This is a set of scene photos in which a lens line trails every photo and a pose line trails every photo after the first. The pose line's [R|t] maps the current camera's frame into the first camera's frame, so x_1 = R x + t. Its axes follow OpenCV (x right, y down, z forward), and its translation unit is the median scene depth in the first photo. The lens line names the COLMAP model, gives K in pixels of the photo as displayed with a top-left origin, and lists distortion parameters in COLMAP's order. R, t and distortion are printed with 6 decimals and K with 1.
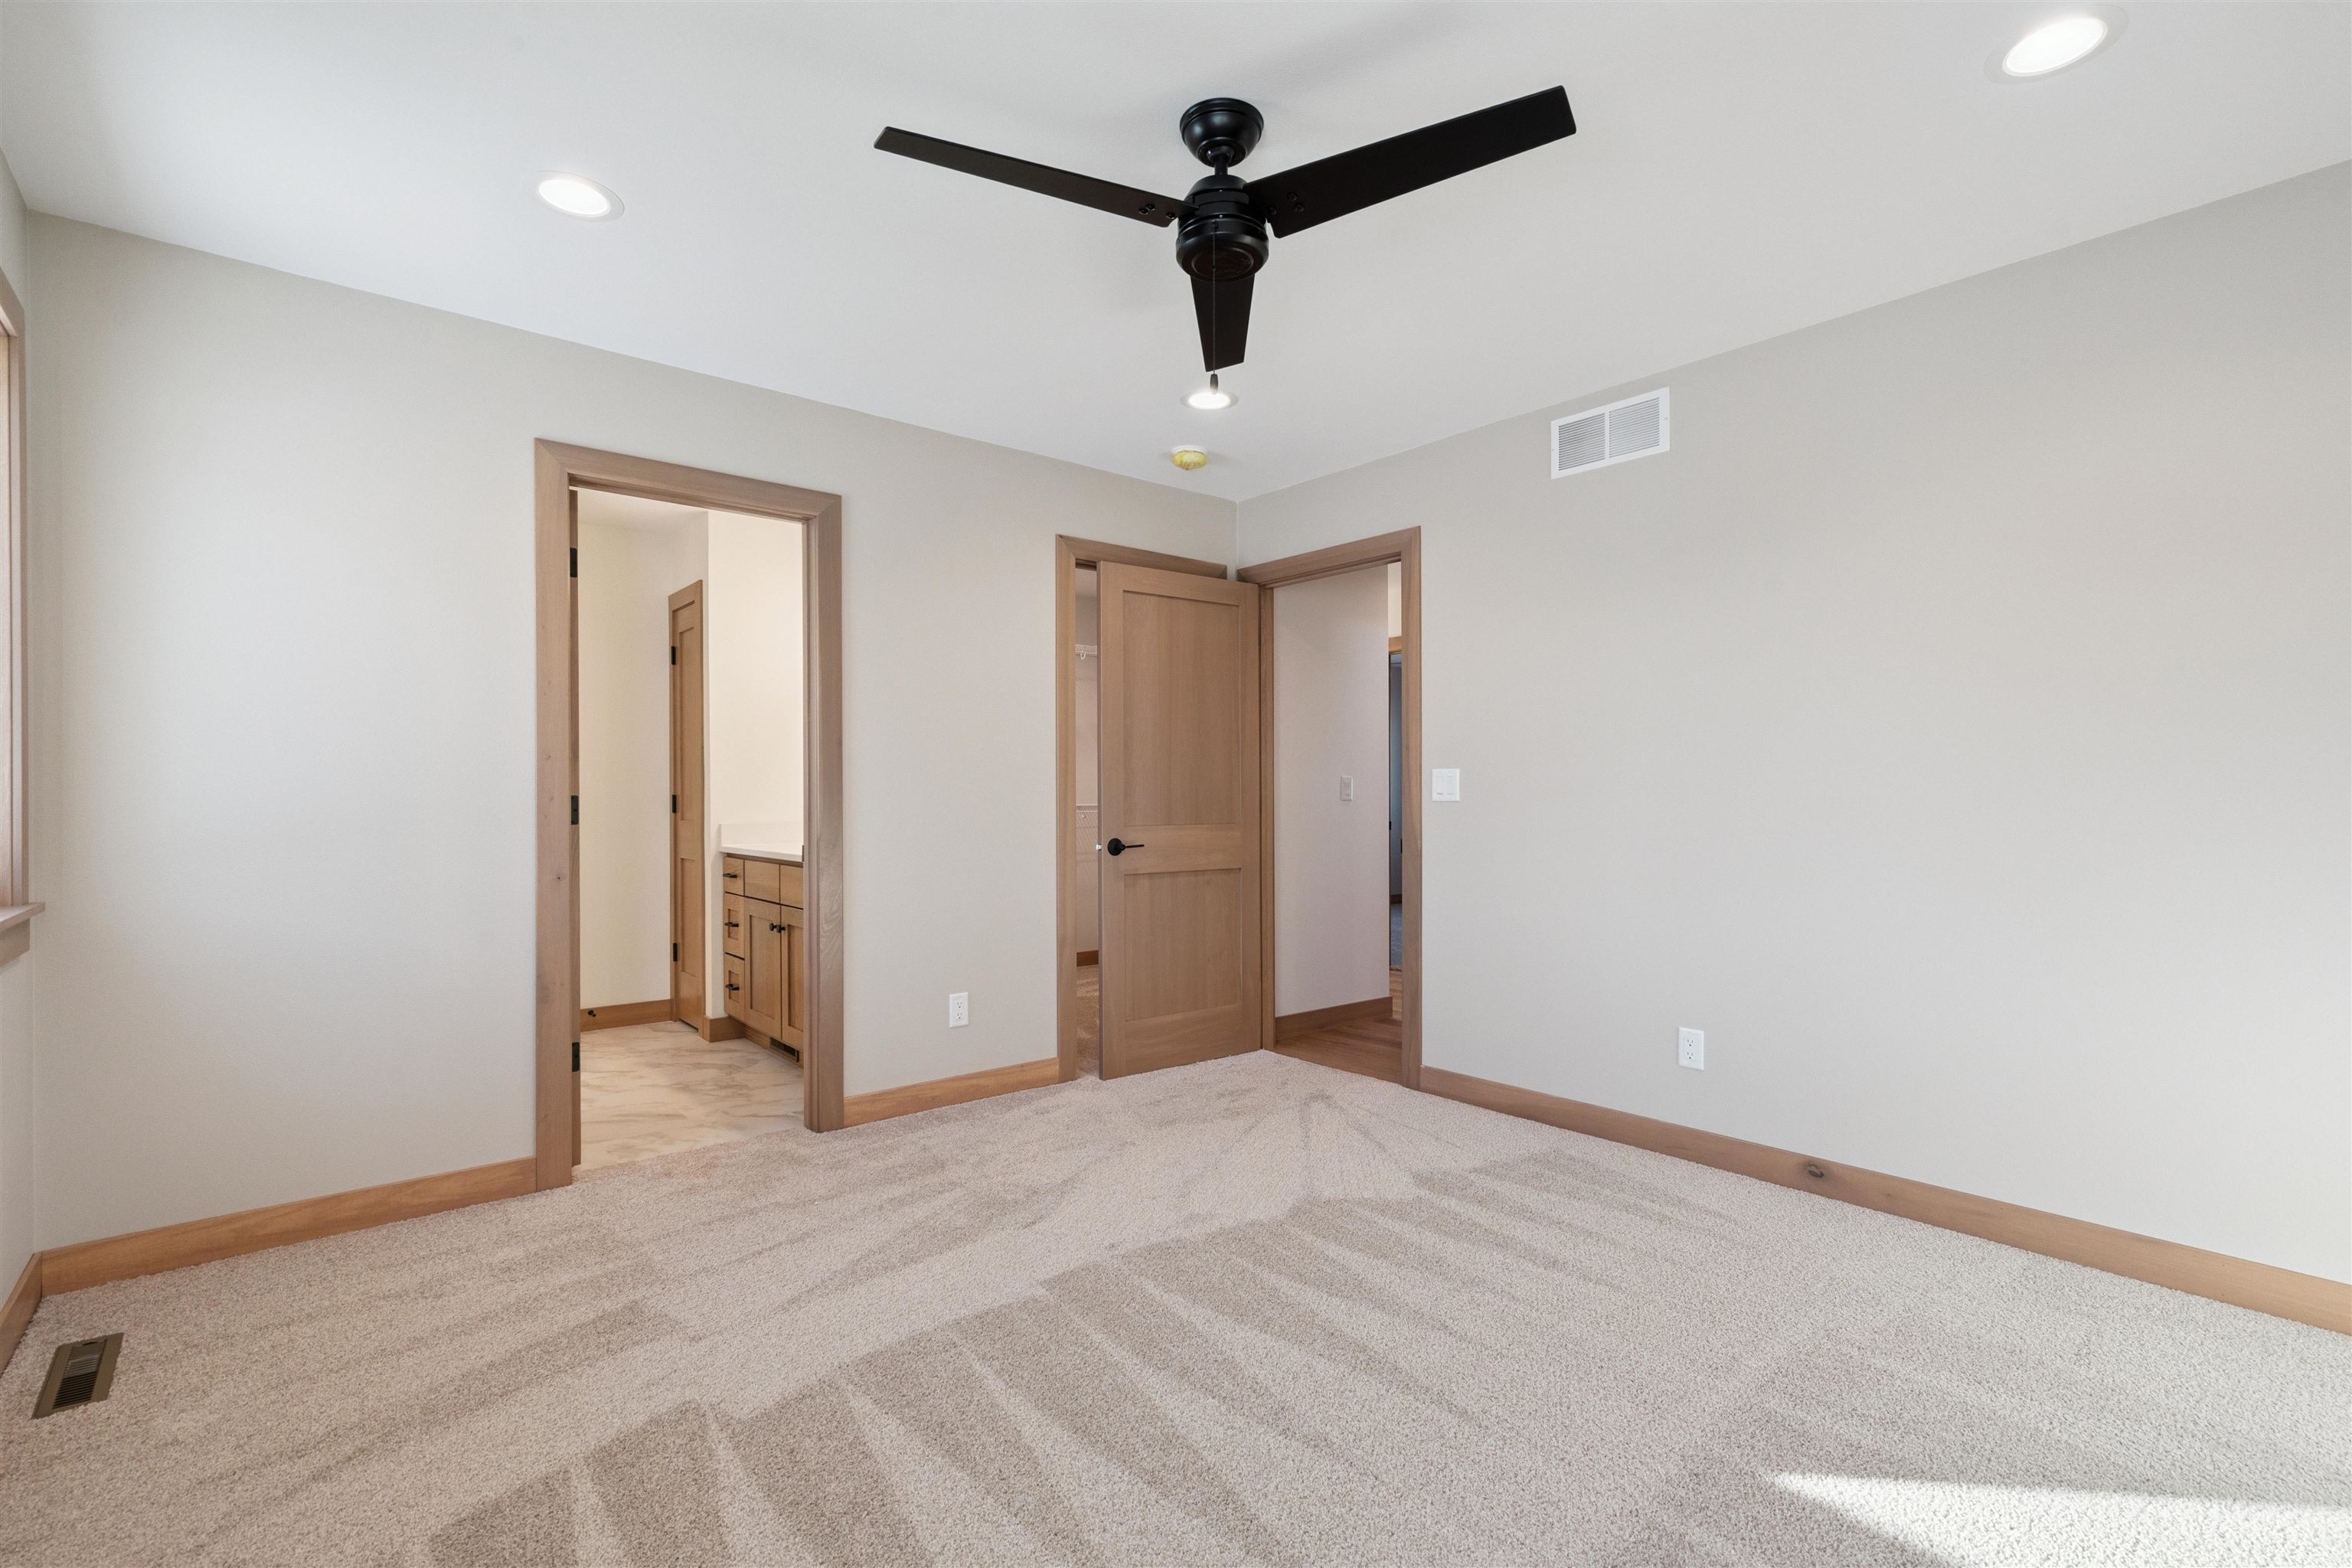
lens RADIAL K [[1056.7, 0, 1181.5], [0, 1056.7, 791.1], [0, 0, 1]] dist [-0.000193, 0.001271]
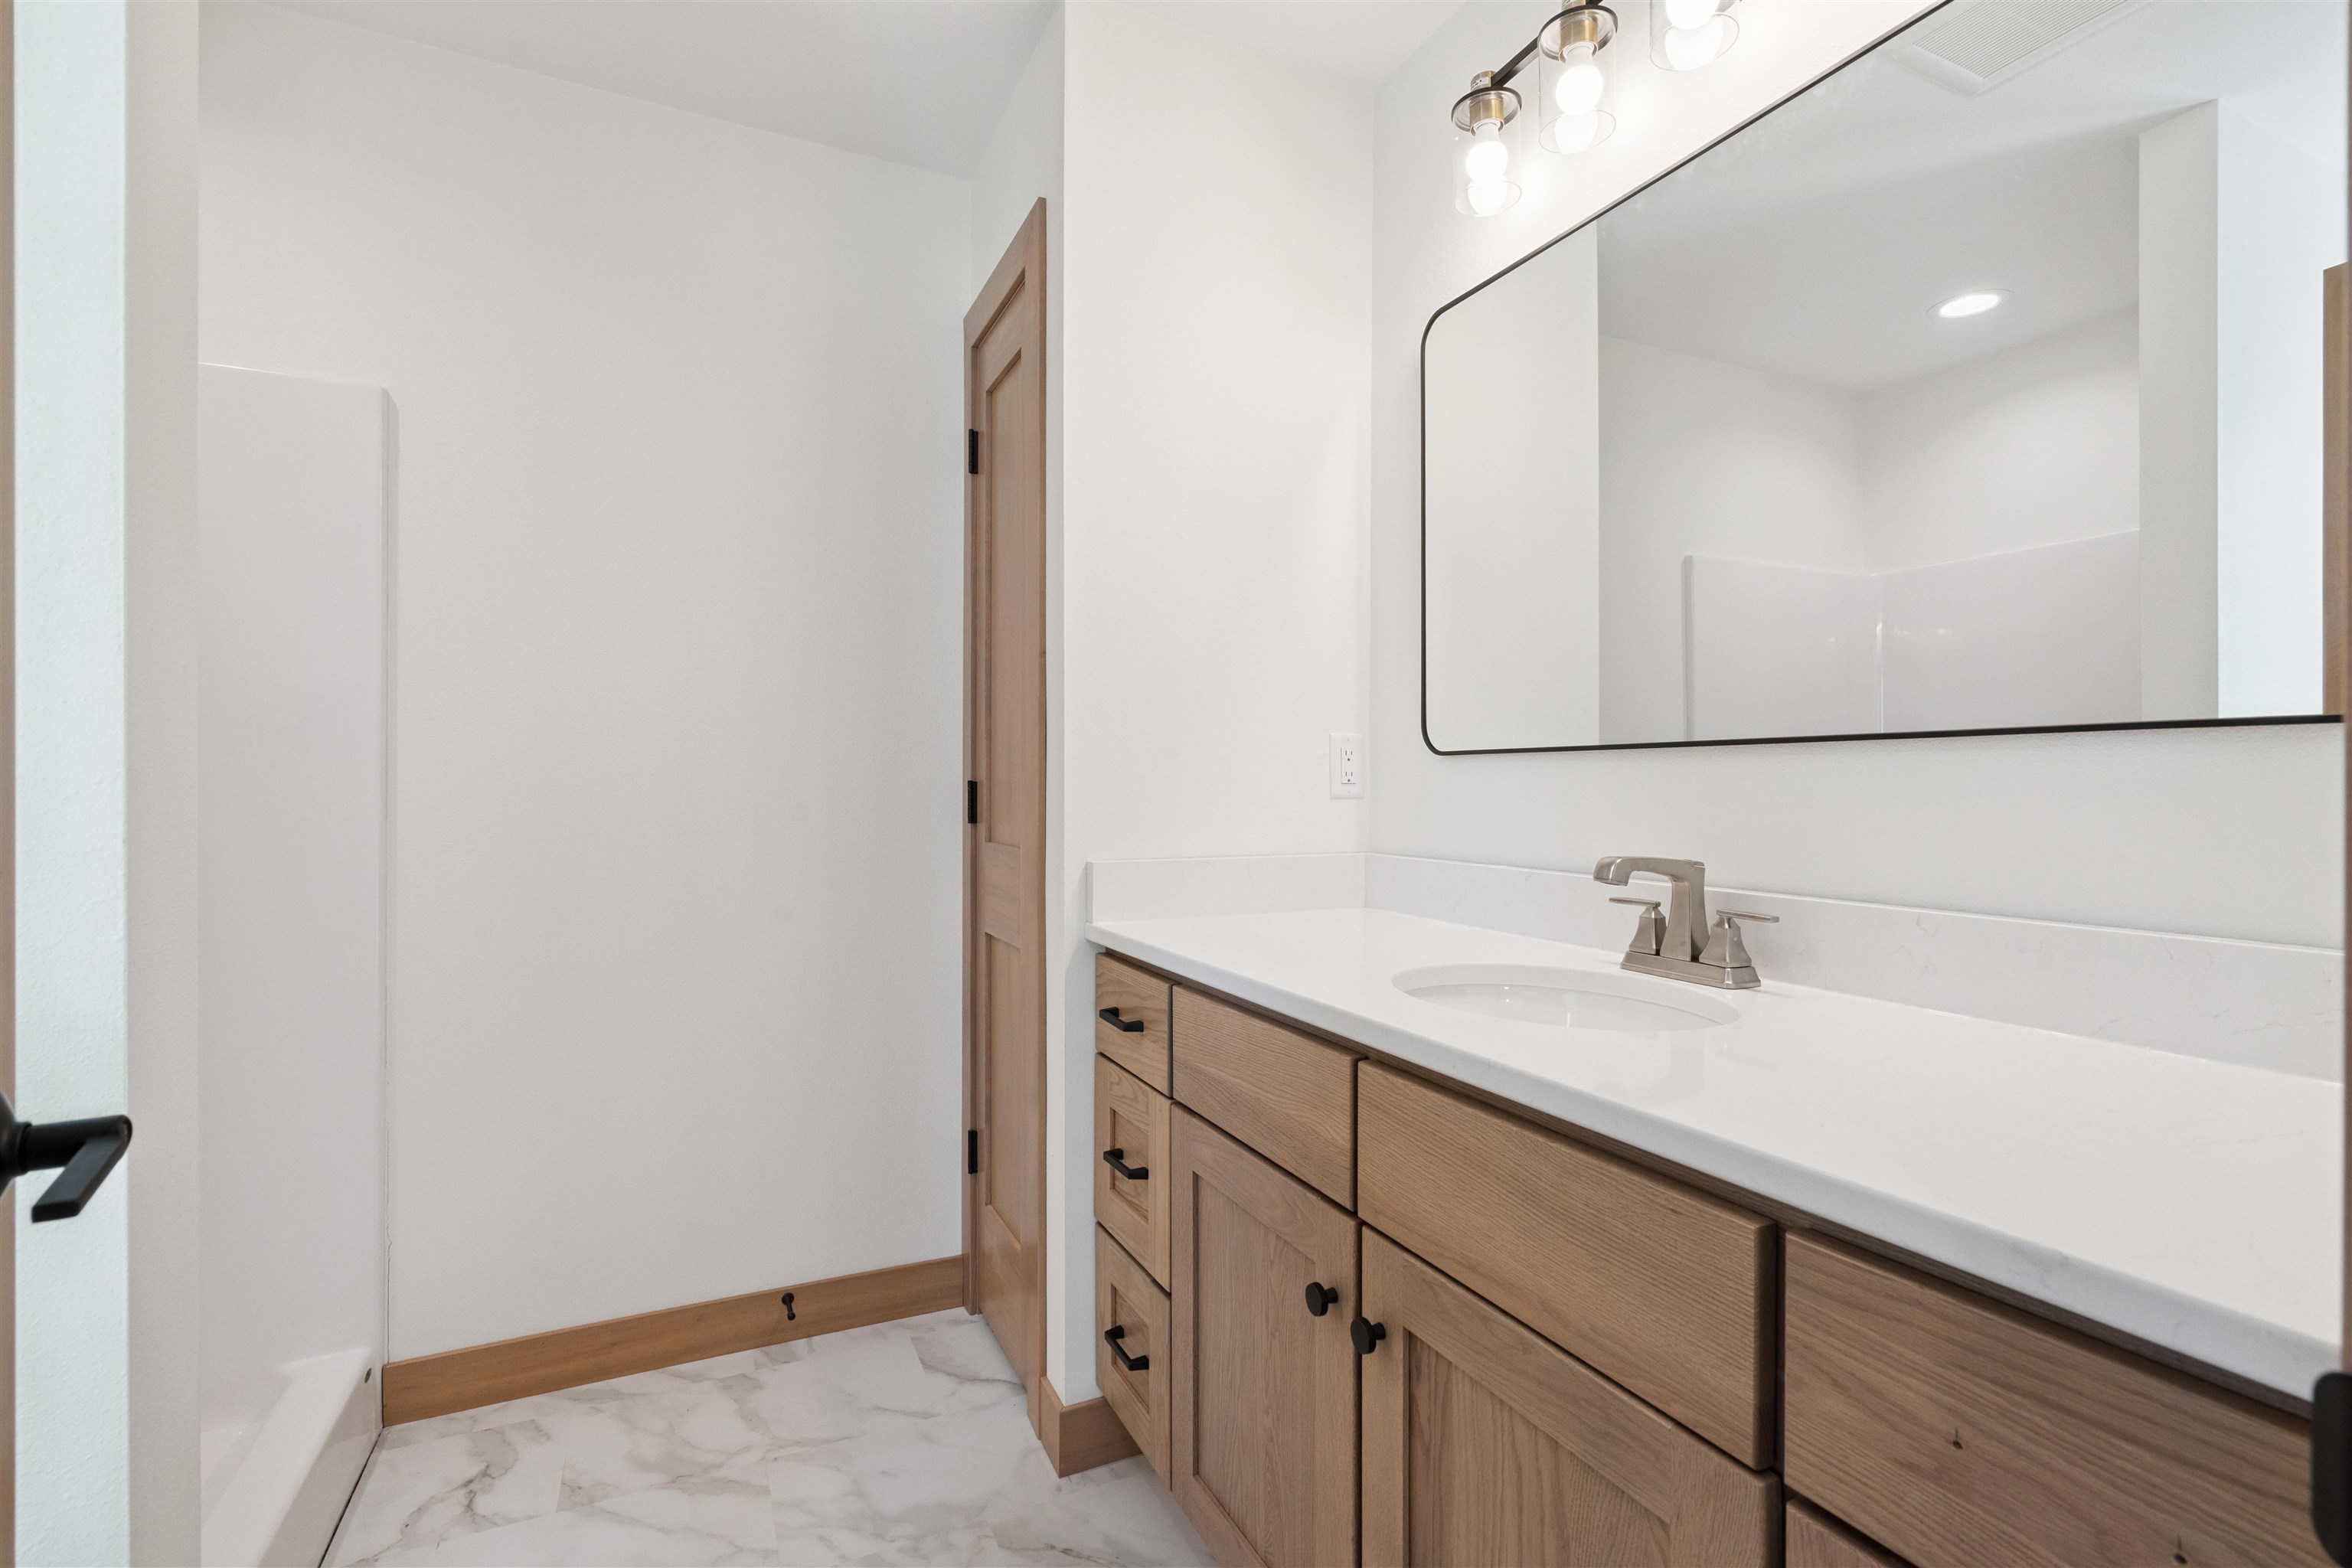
lens RADIAL K [[1056.7, 0, 1180.2], [0, 1056.7, 780.3], [0, 0, 1]] dist [-0.000193, 0.001271]
pose [[0.966535, 0.004522, -0.256494, -0.299807], [-0.006157, 0.999966, -0.005574, 0.005021], [0.256460, 0.006967, 0.966530, 0.629951]]
